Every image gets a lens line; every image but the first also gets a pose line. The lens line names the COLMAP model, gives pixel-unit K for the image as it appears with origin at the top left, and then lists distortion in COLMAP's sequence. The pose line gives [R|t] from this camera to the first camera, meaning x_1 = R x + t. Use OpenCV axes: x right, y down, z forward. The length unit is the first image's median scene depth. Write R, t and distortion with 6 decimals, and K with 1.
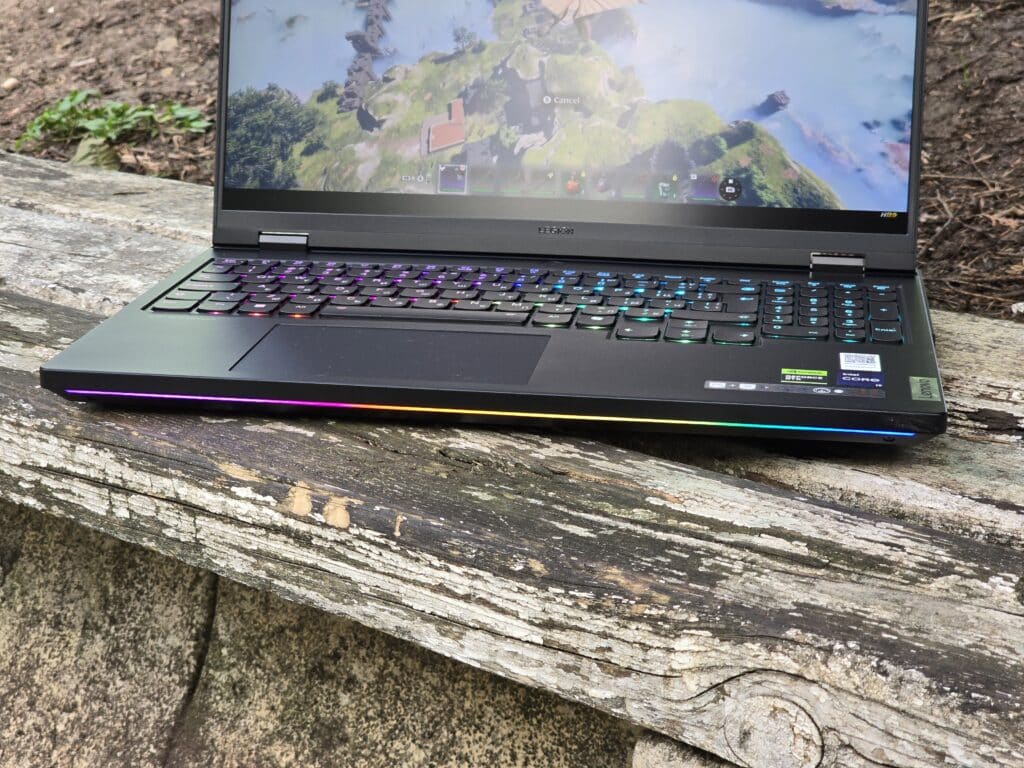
lens RADIAL K [[2024.7, 0, 512.0], [0, 2024.7, 384.0], [0, 0, 1]] dist [-0.309849, 3.729410]
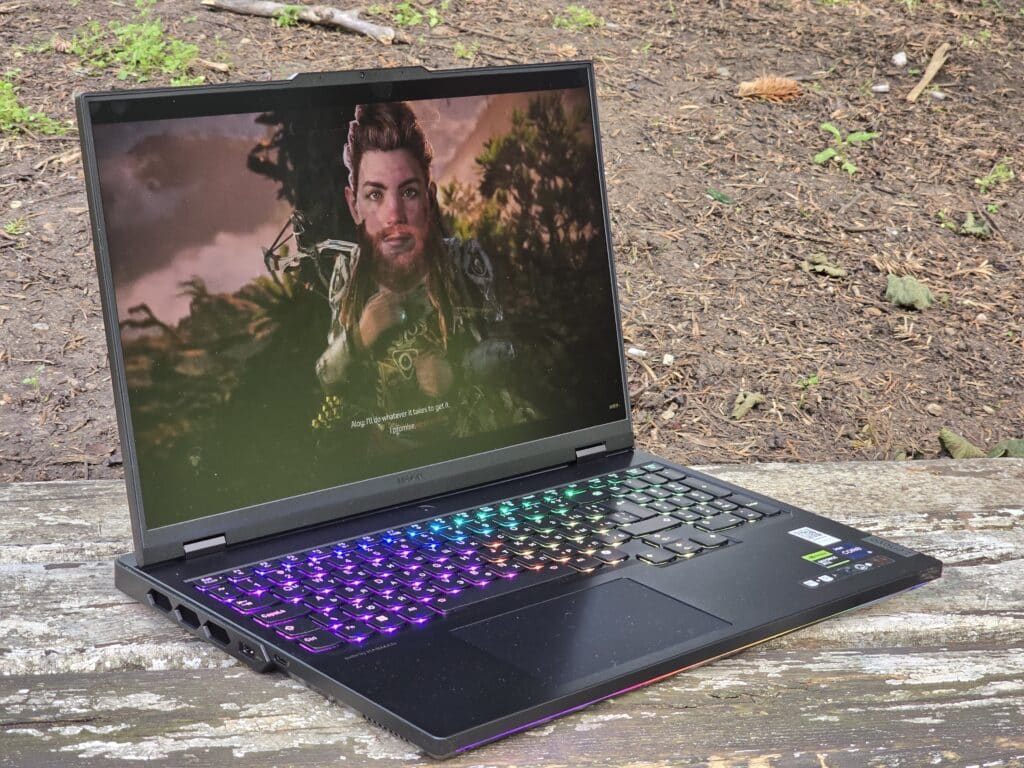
lens RADIAL K [[1998.2, 0, 528.6], [0, 1998.2, 383.0], [0, 0, 1]] dist [0.101953, -0.607113]
pose [[0.631295, -0.191553, 0.751514, -0.984544], [0.170500, 0.979590, 0.106462, -0.301581], [-0.756569, 0.060924, 0.651070, 0.279533]]
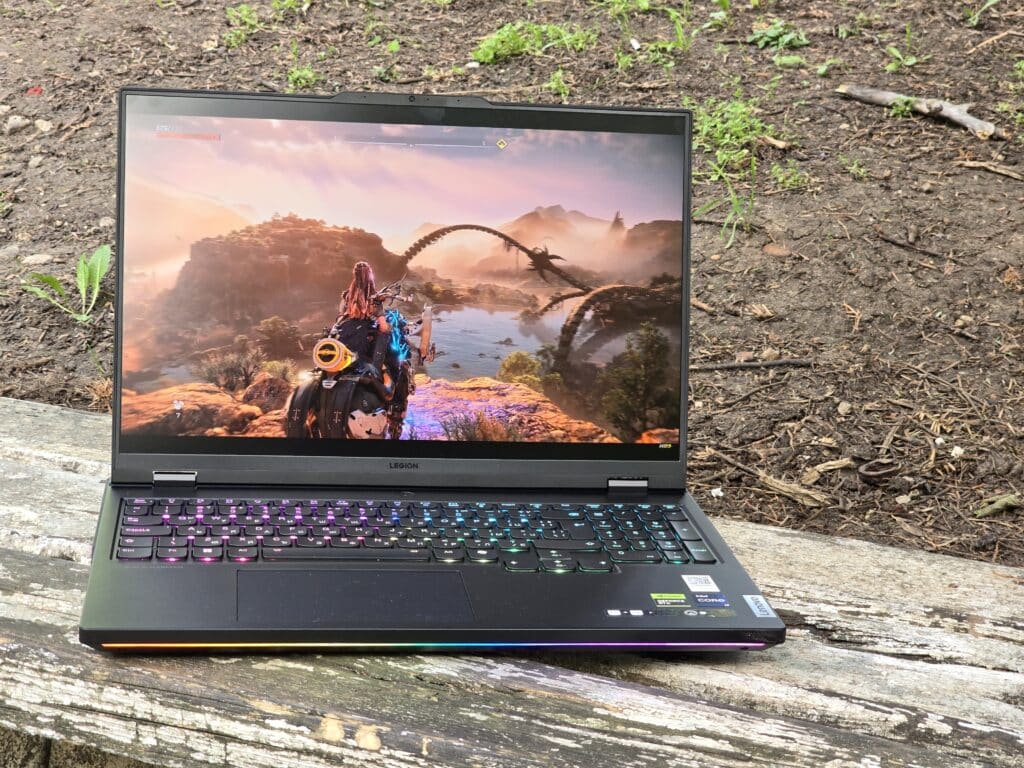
lens RADIAL K [[1998.2, 0, 528.6], [0, 1998.2, 383.0], [0, 0, 1]] dist [0.101953, -0.607113]
pose [[0.956305, -0.024842, 0.291315, -0.335239], [0.032013, 0.999290, -0.019875, -0.126841], [-0.290614, 0.028333, 0.956421, -0.250906]]
